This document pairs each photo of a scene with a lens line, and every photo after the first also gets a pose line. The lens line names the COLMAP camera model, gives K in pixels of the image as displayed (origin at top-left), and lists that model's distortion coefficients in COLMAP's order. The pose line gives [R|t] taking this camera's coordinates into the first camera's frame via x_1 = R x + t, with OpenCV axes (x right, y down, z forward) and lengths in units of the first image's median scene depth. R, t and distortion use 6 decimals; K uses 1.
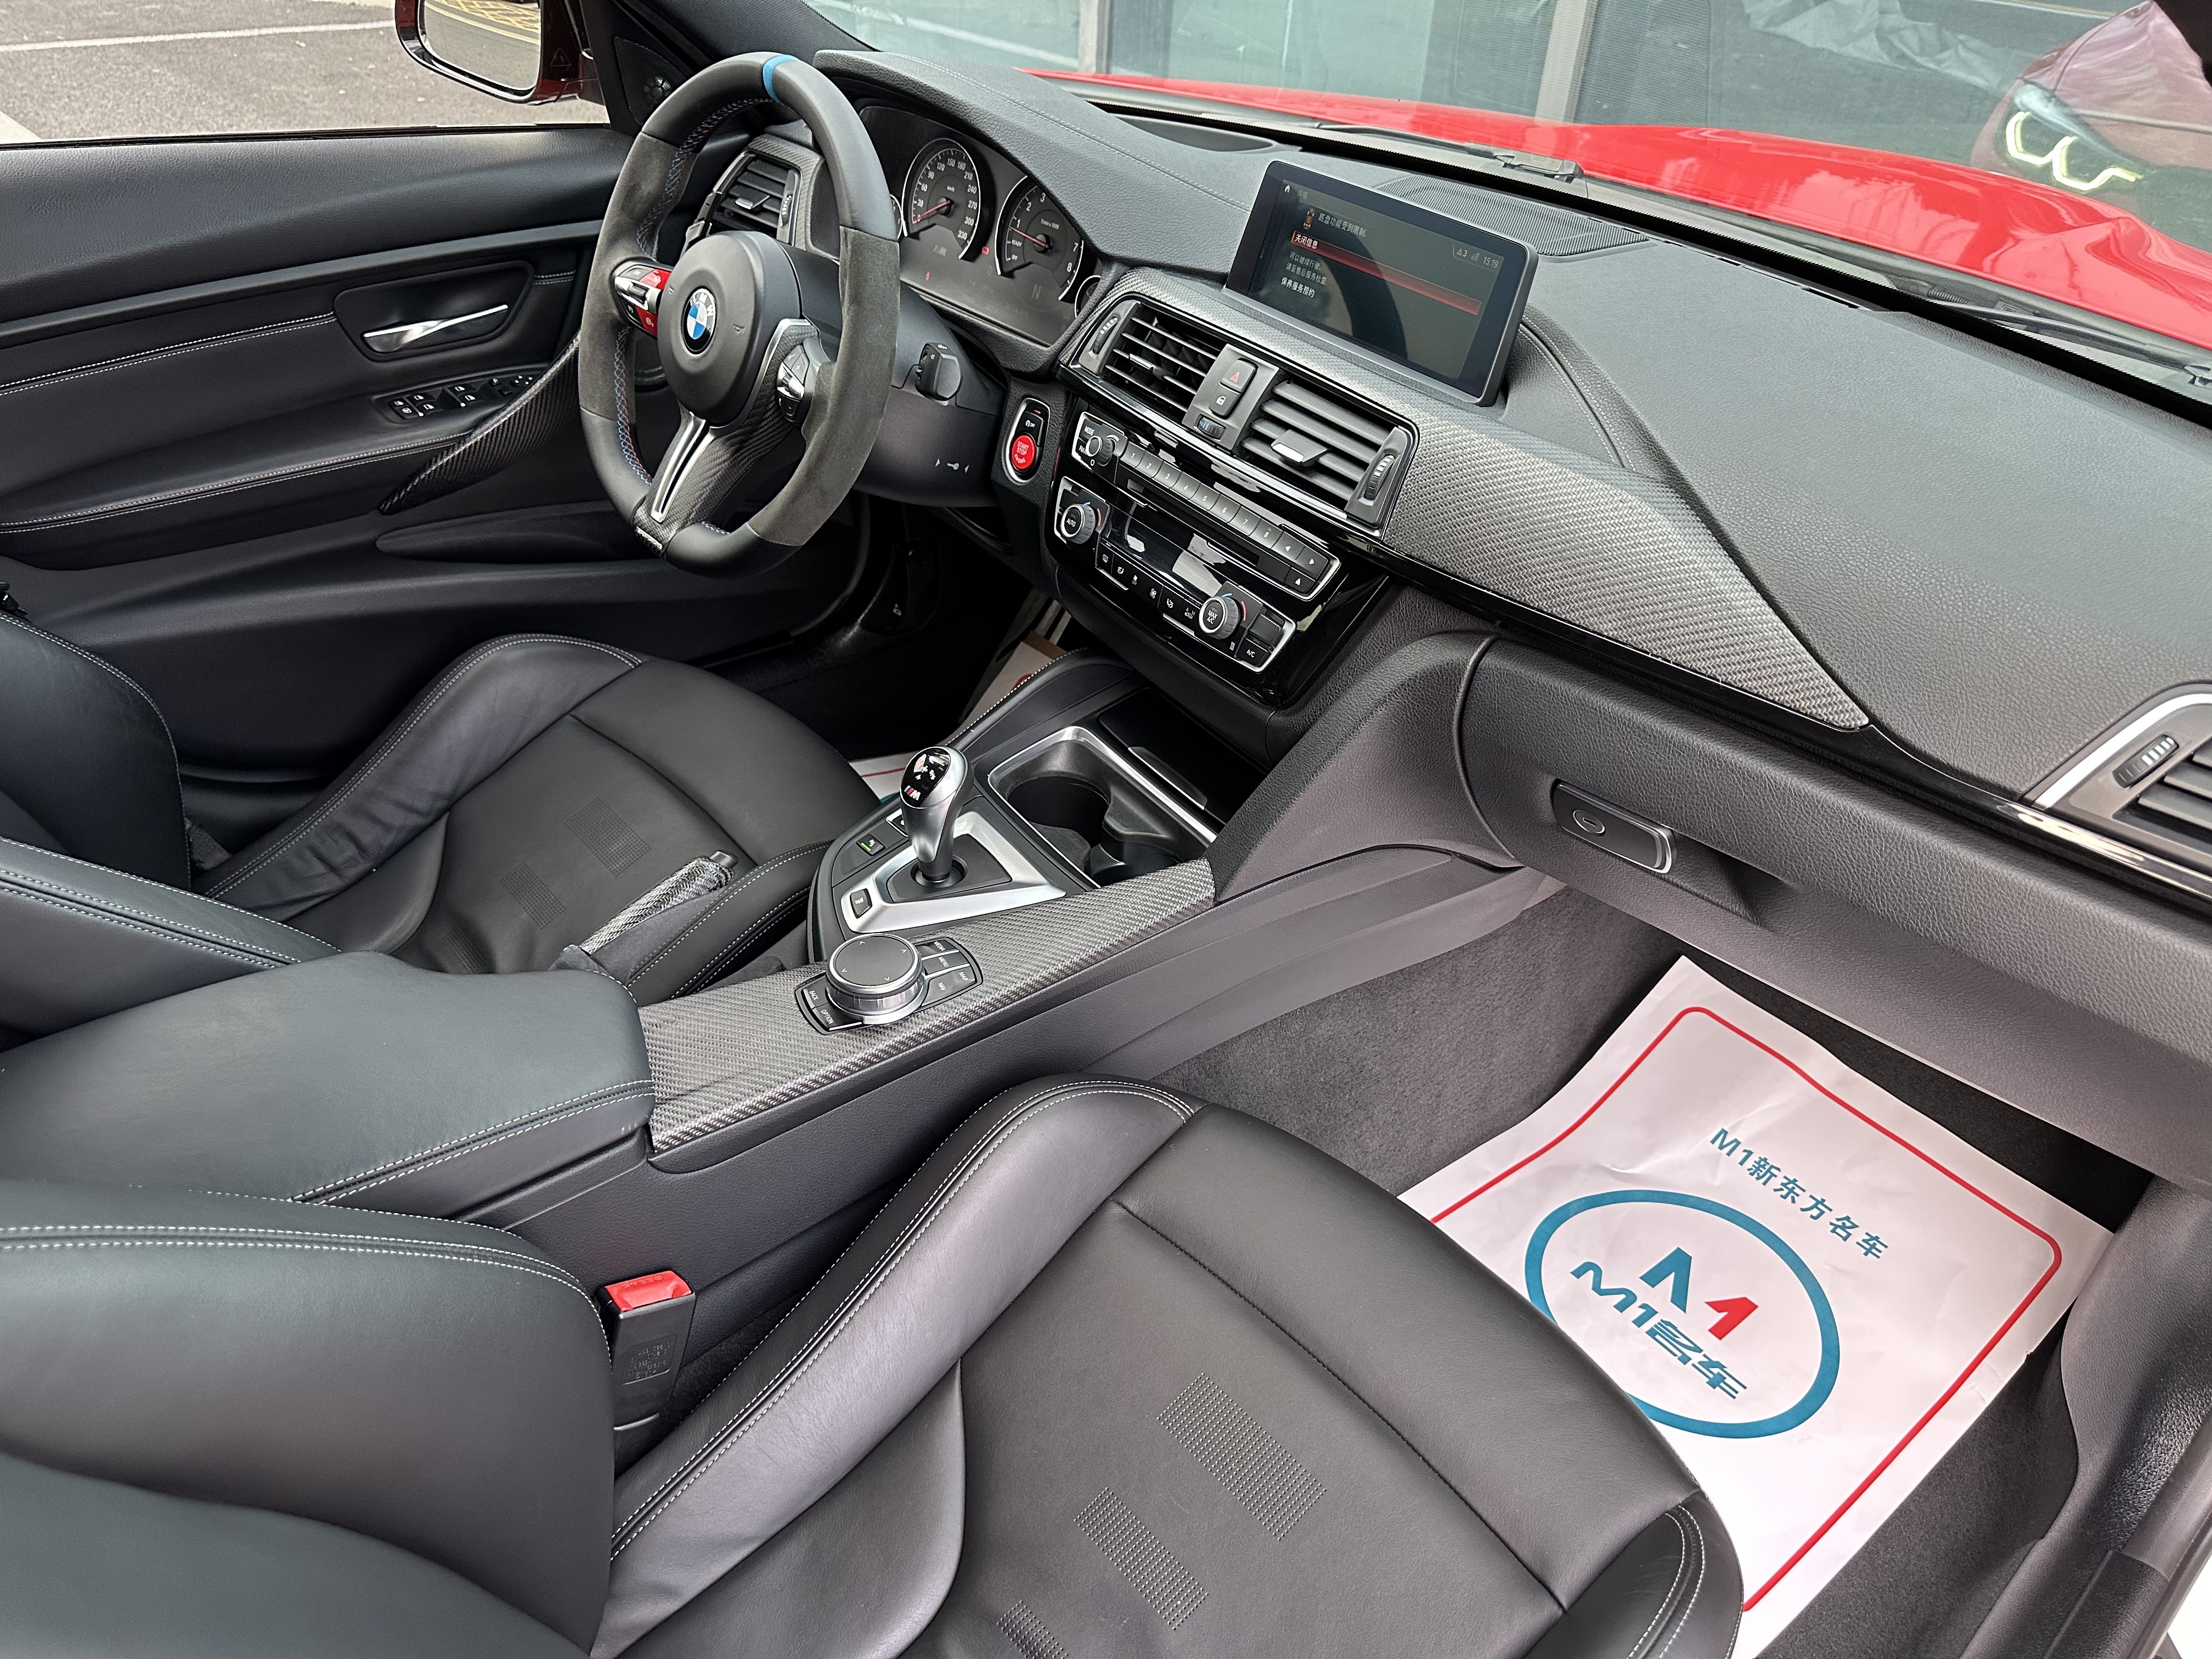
lens RADIAL K [[1543.6, 0, 1122.4], [0, 1543.6, 859.7], [0, 0, 1]] dist [0.058091, -0.083186]
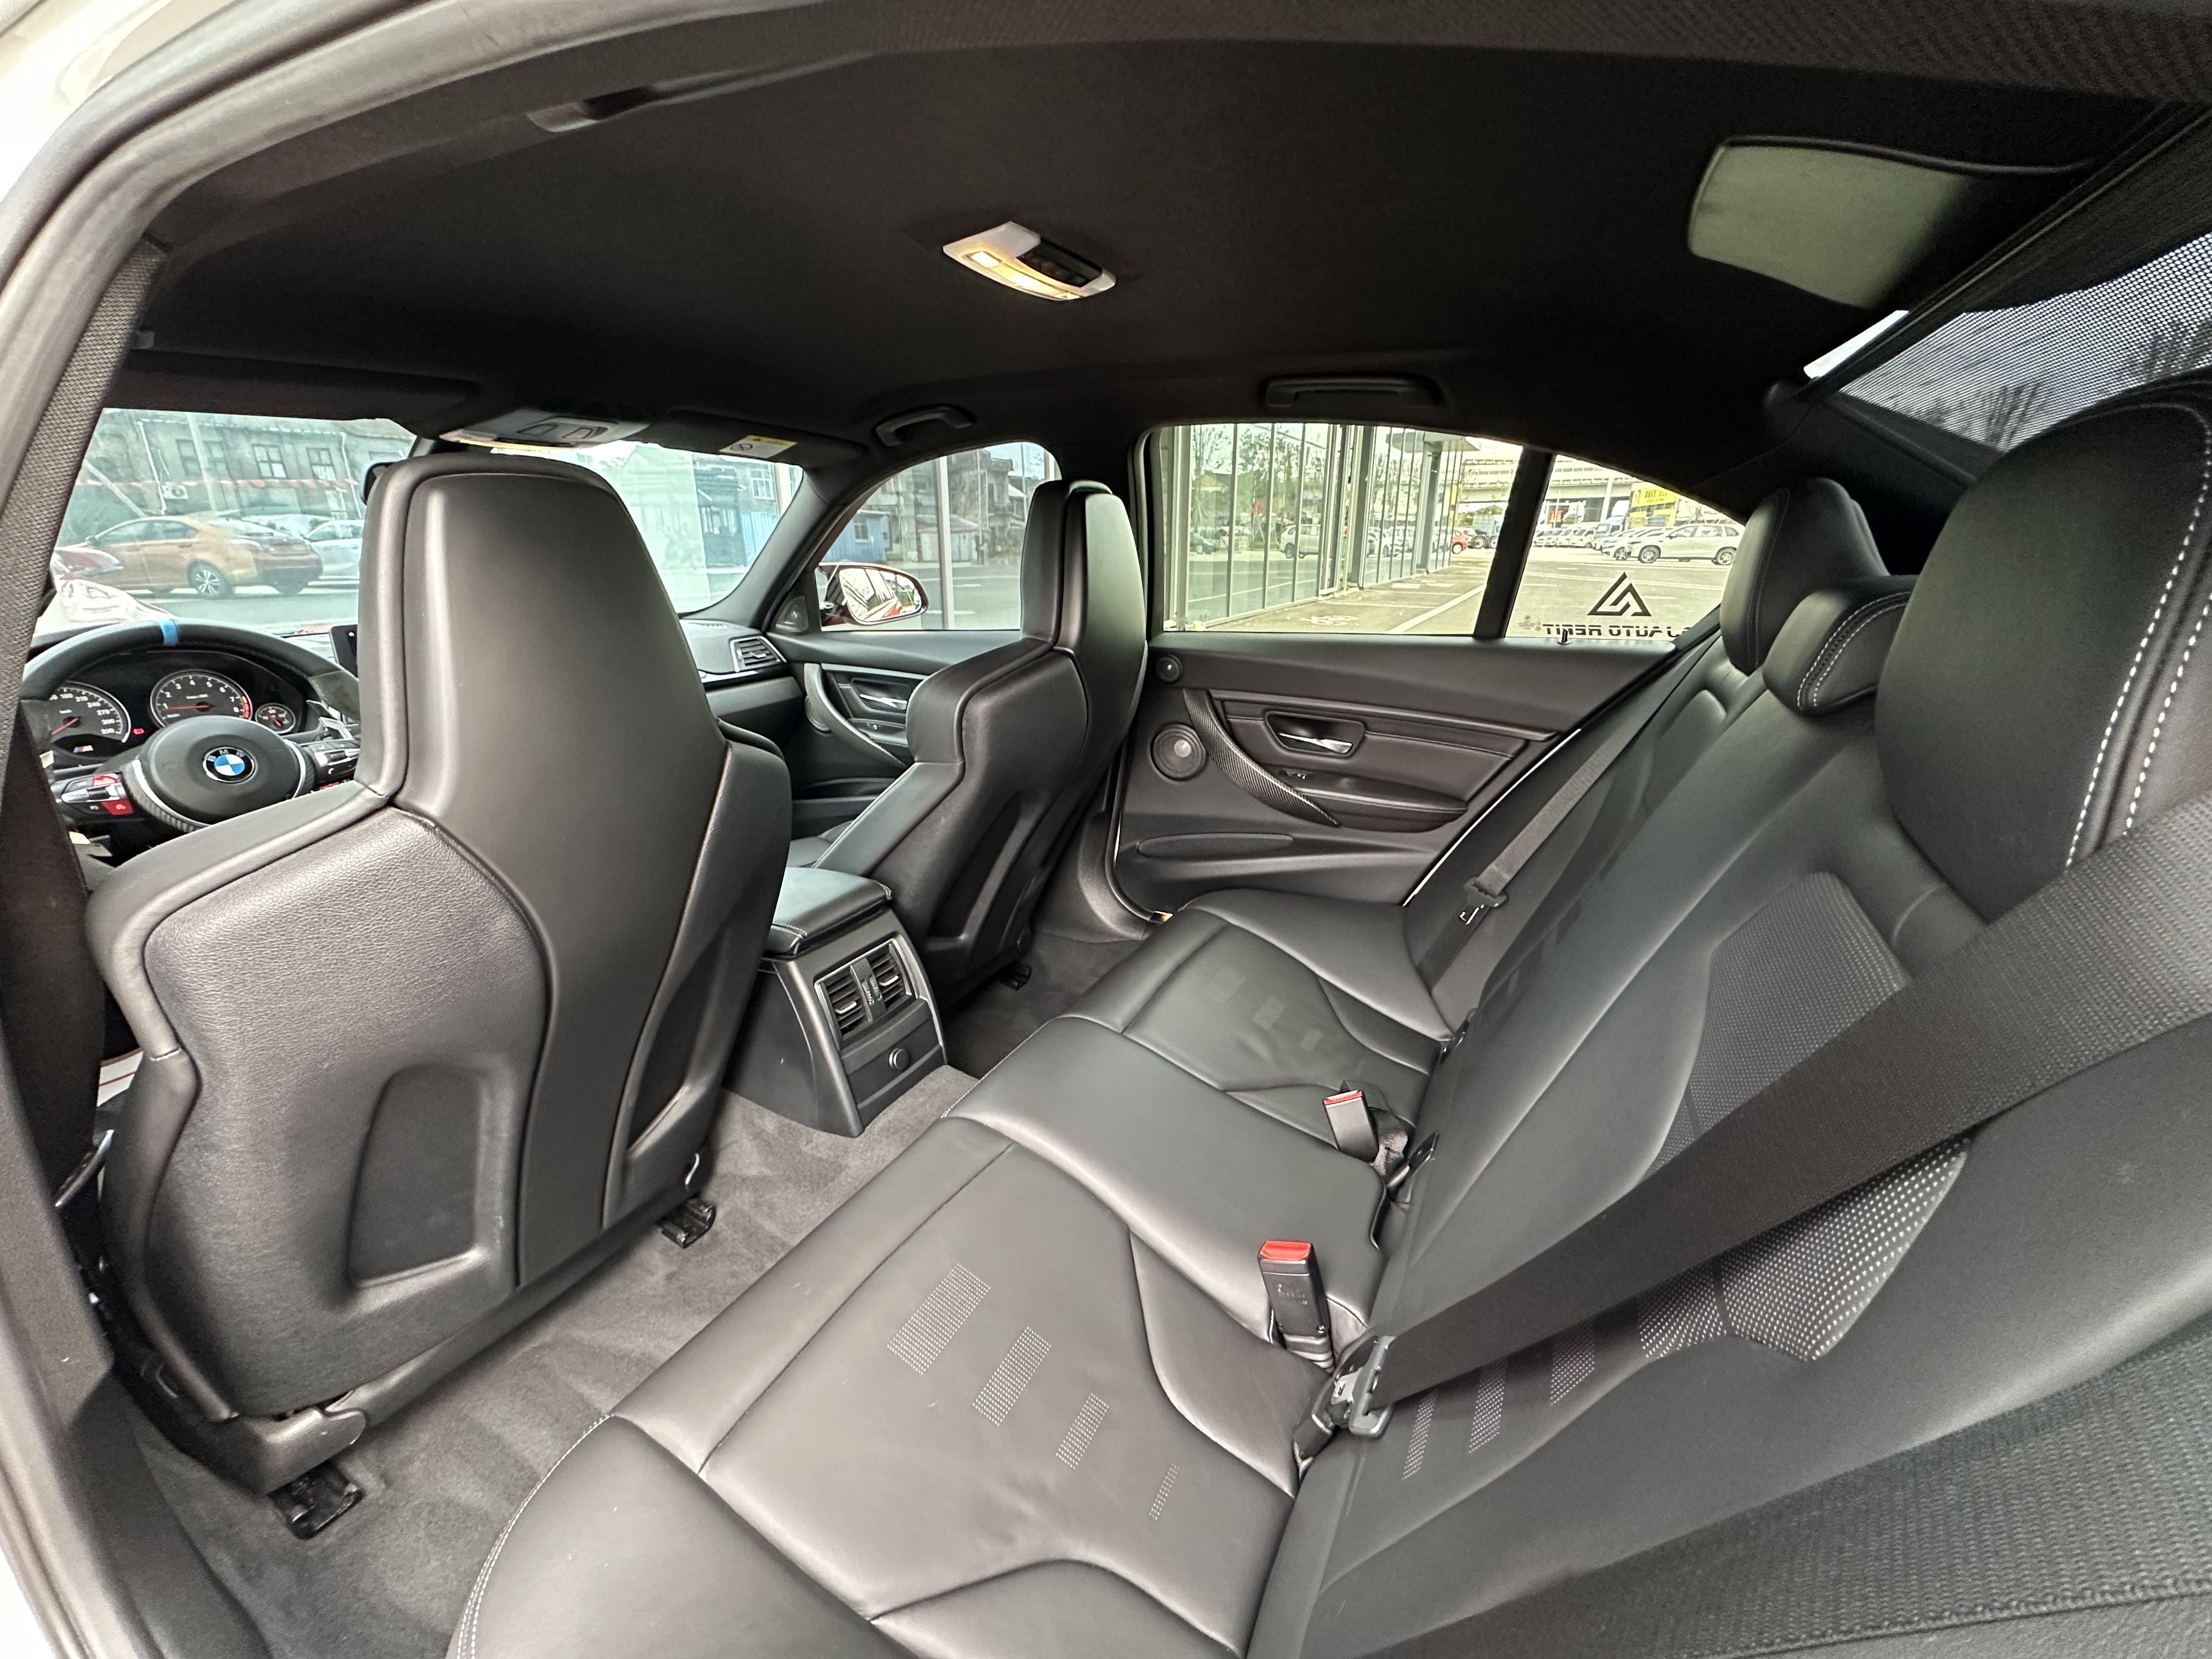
lens RADIAL K [[895.9, 0, 1106.0], [0, 895.9, 829.5], [0, 0, 1]] dist [0.010293, -0.000658]
pose [[-0.321571, -0.344942, 0.881820, -1.552387], [0.545579, 0.693662, 0.470295, -0.255767], [-0.773909, 0.632336, -0.034868, 0.373158]]
